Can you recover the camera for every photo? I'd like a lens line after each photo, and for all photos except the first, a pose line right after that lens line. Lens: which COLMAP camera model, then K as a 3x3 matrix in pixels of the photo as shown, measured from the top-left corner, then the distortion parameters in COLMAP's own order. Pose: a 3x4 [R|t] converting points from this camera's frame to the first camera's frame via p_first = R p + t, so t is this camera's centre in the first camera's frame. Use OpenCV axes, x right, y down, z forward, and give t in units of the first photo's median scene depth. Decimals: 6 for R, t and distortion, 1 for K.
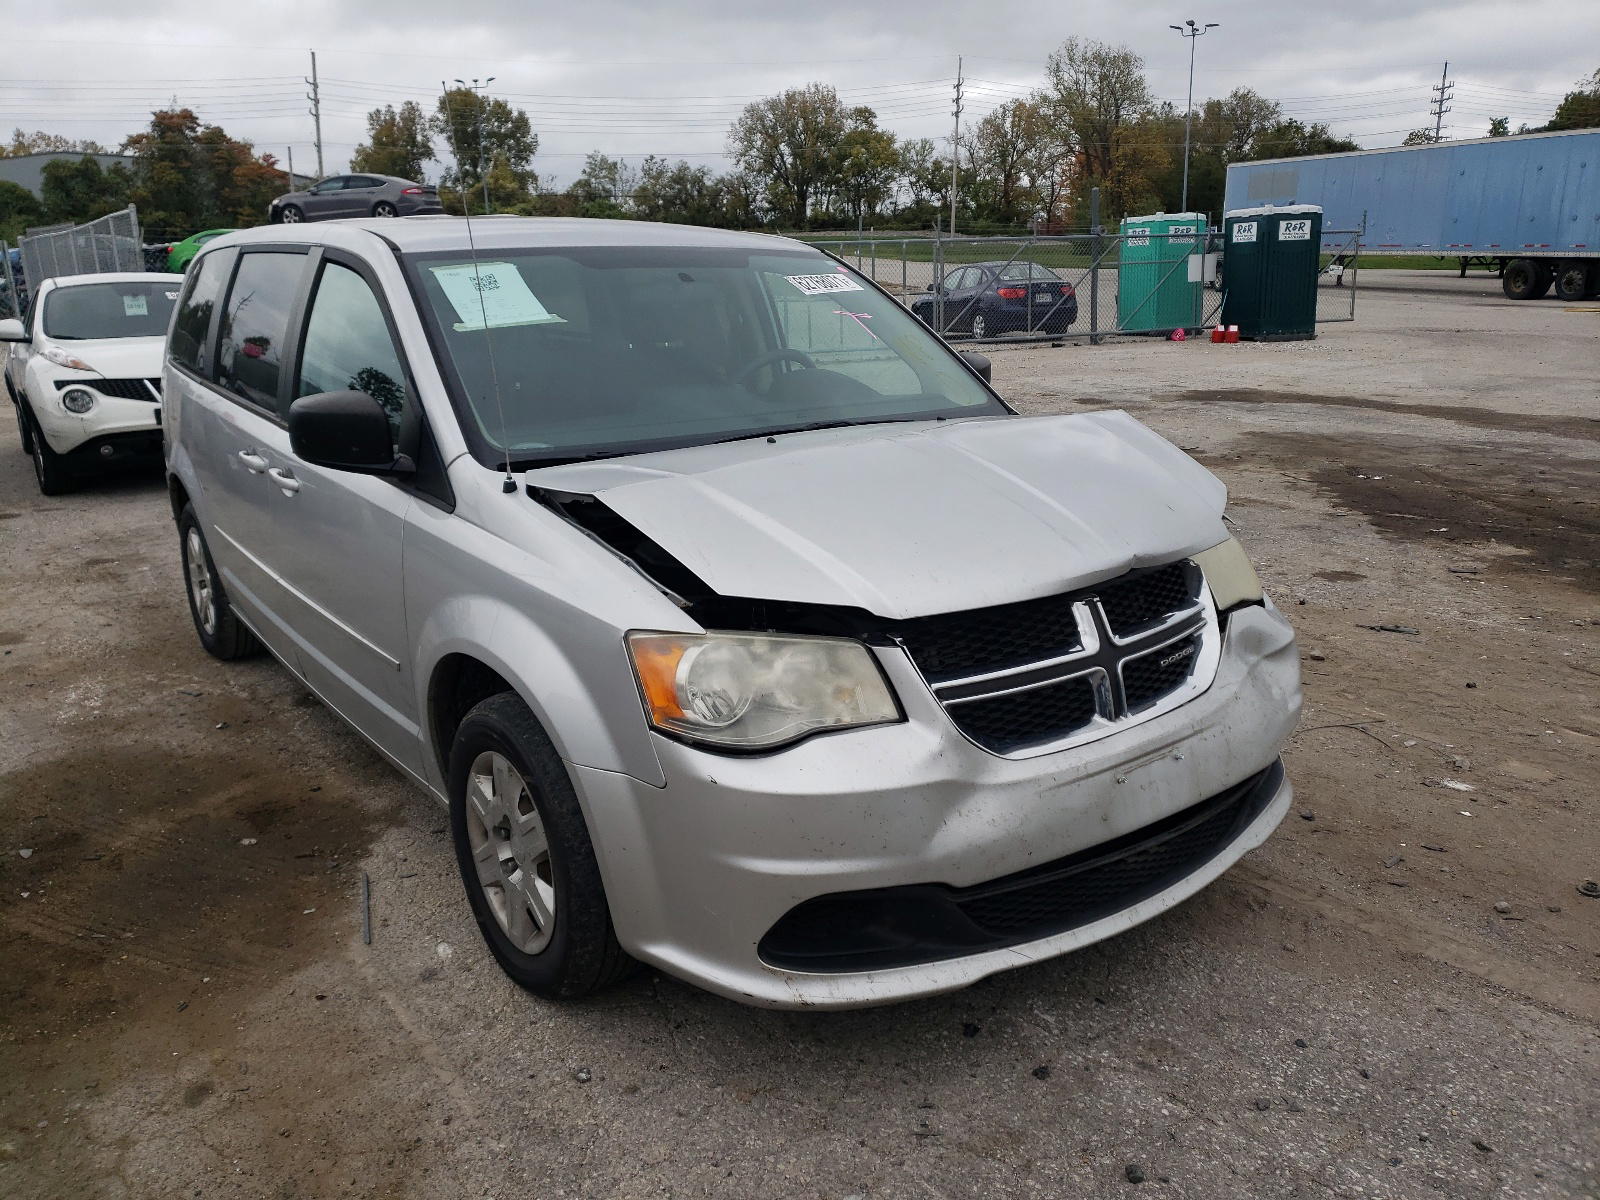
lens RADIAL K [[1193.9, 0, 804.3], [0, 1193.9, 575.8], [0, 0, 1]] dist [0.029720, 0.002936]
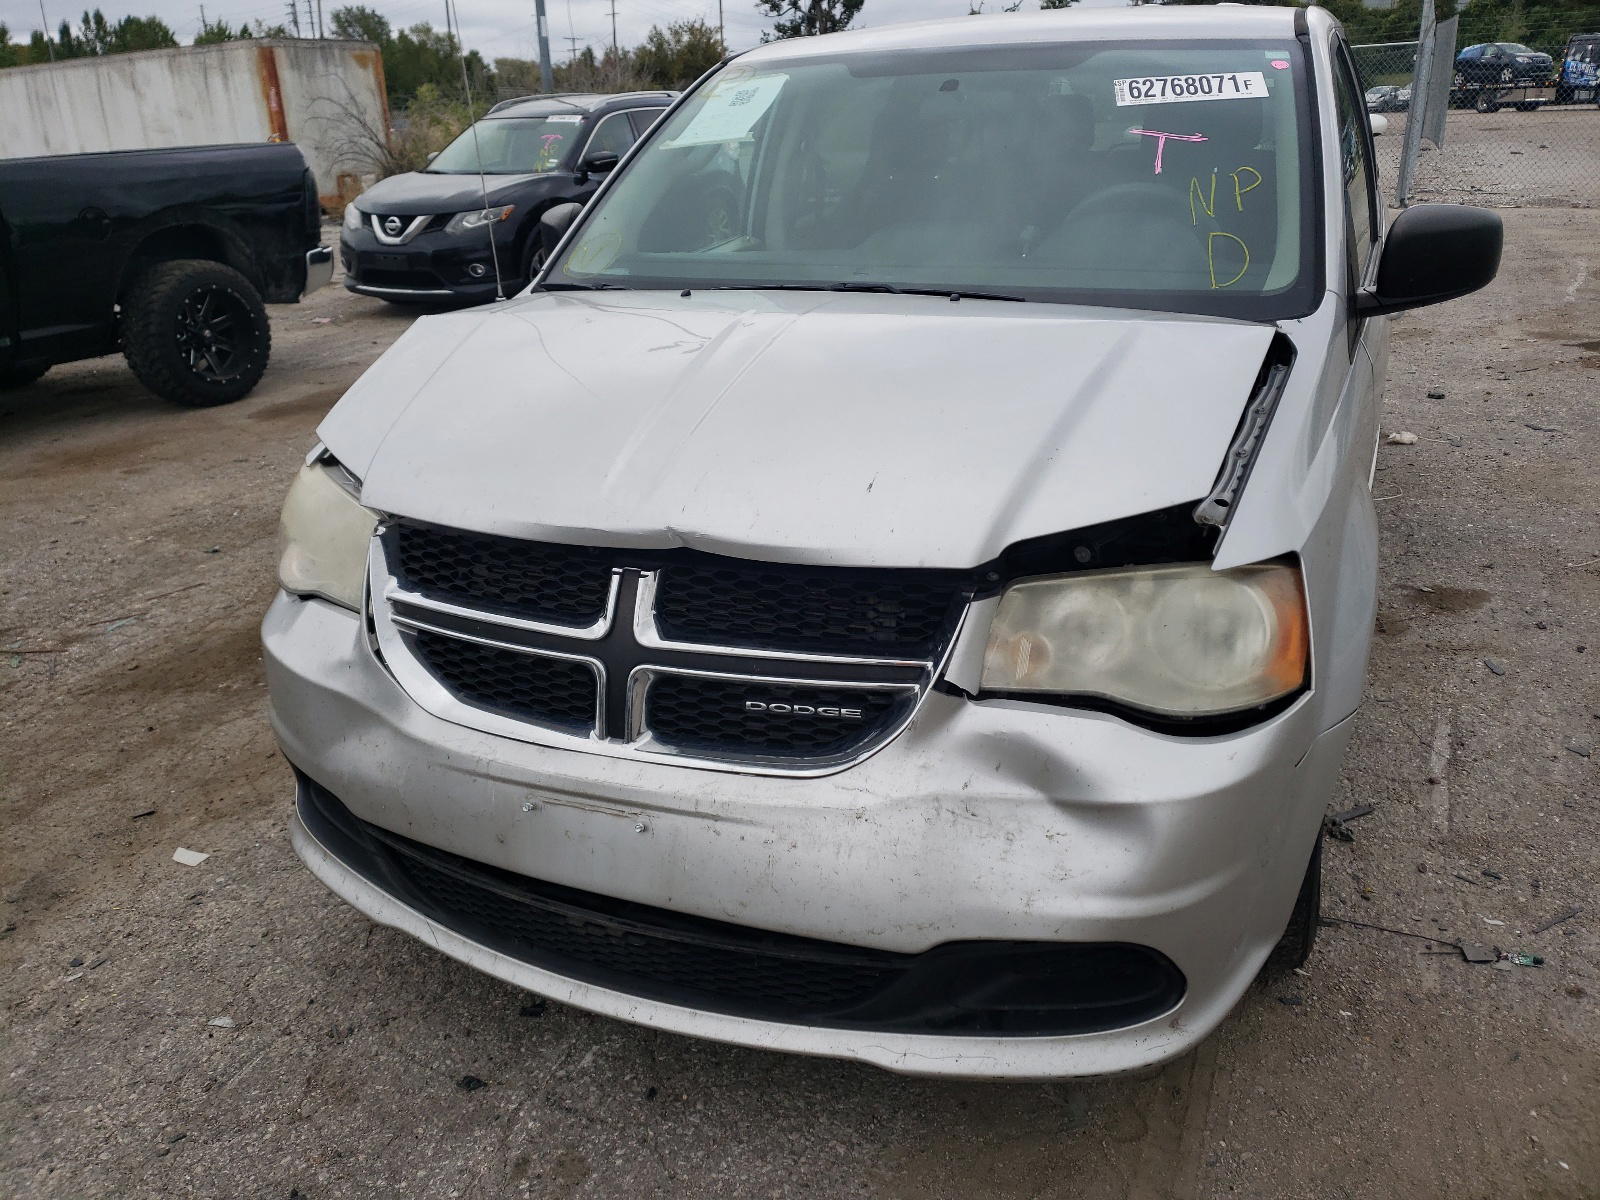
lens RADIAL K [[1214.4, 0, 799.4], [0, 1214.4, 559.8], [0, 0, 1]] dist [0.041564, -0.024606]
pose [[0.500474, 0.289408, -0.815947, 0.855743], [-0.176810, 0.956775, 0.230909, -0.164856], [0.847505, 0.028703, 0.530011, 0.691647]]
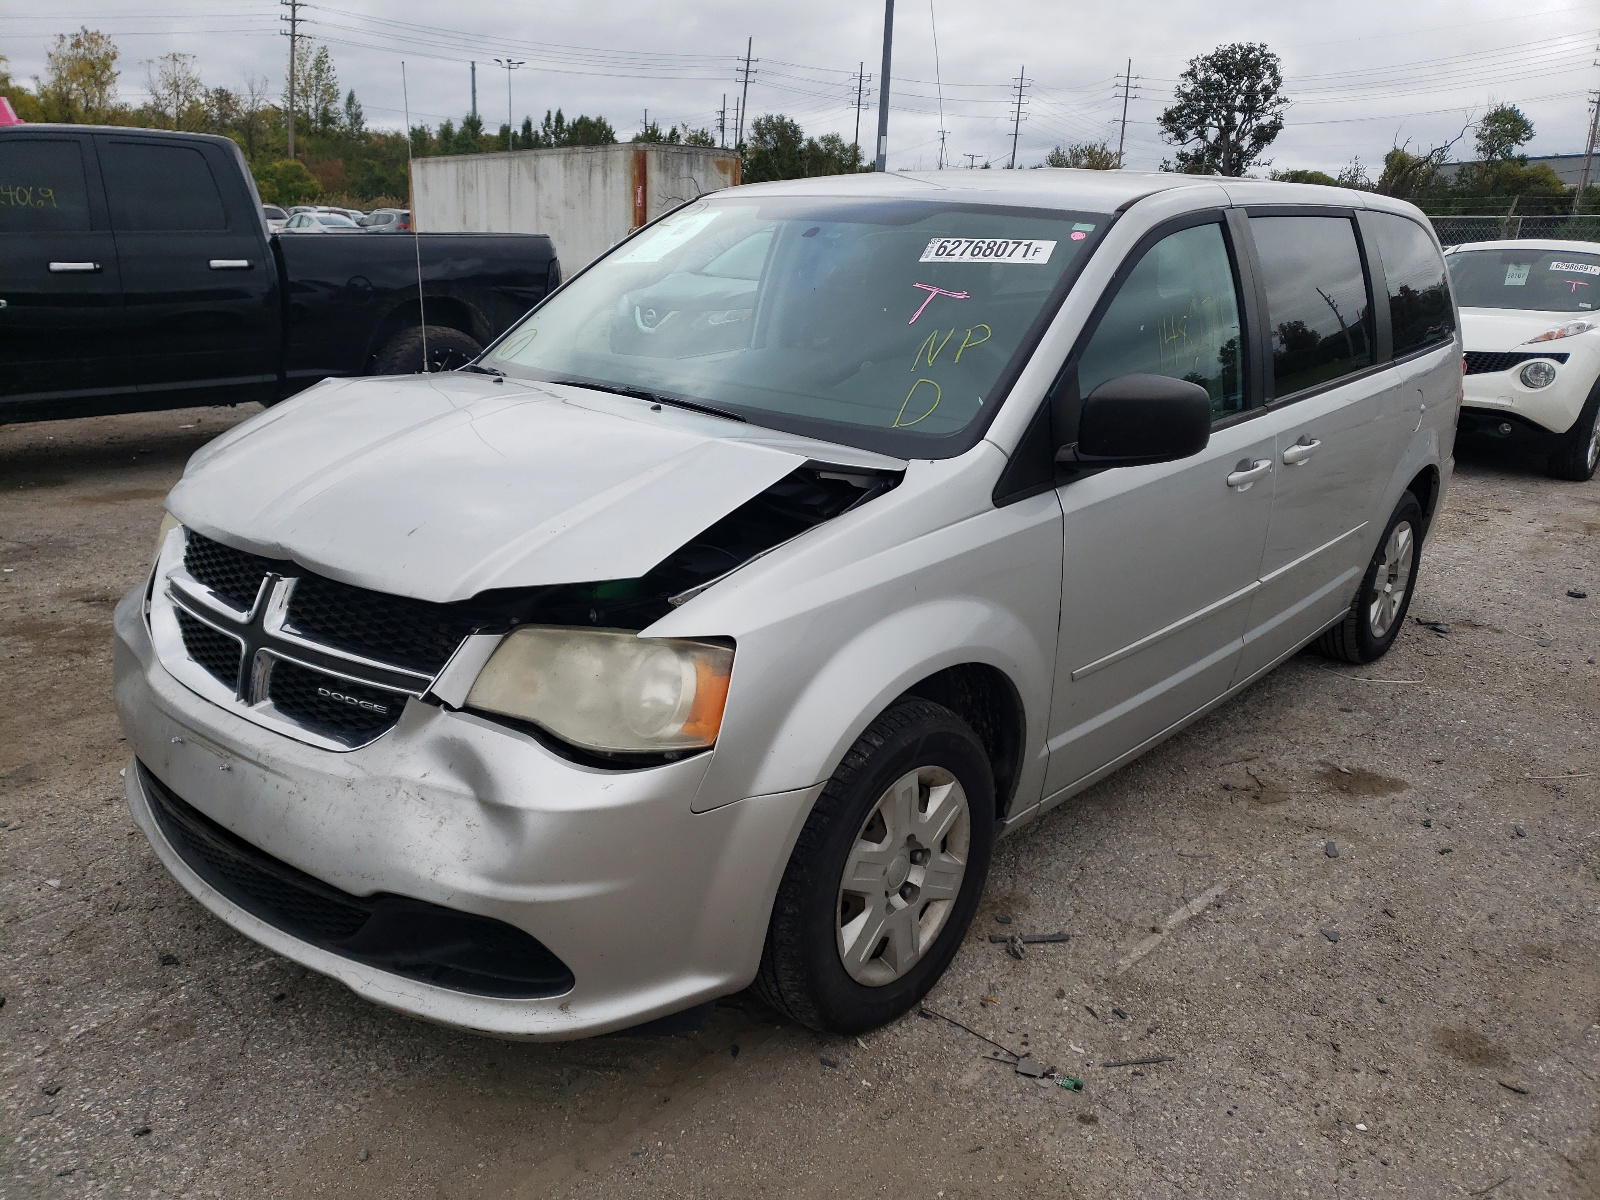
lens RADIAL K [[1215.7, 0, 800.0], [0, 1215.7, 600.0], [0, 0, 1]] dist [0.026790, 0.008016]
pose [[0.228372, 0.300874, -0.925916, 1.185900], [-0.268110, 0.933711, 0.237279, -0.287546], [0.935929, 0.194060, 0.293900, 1.082997]]
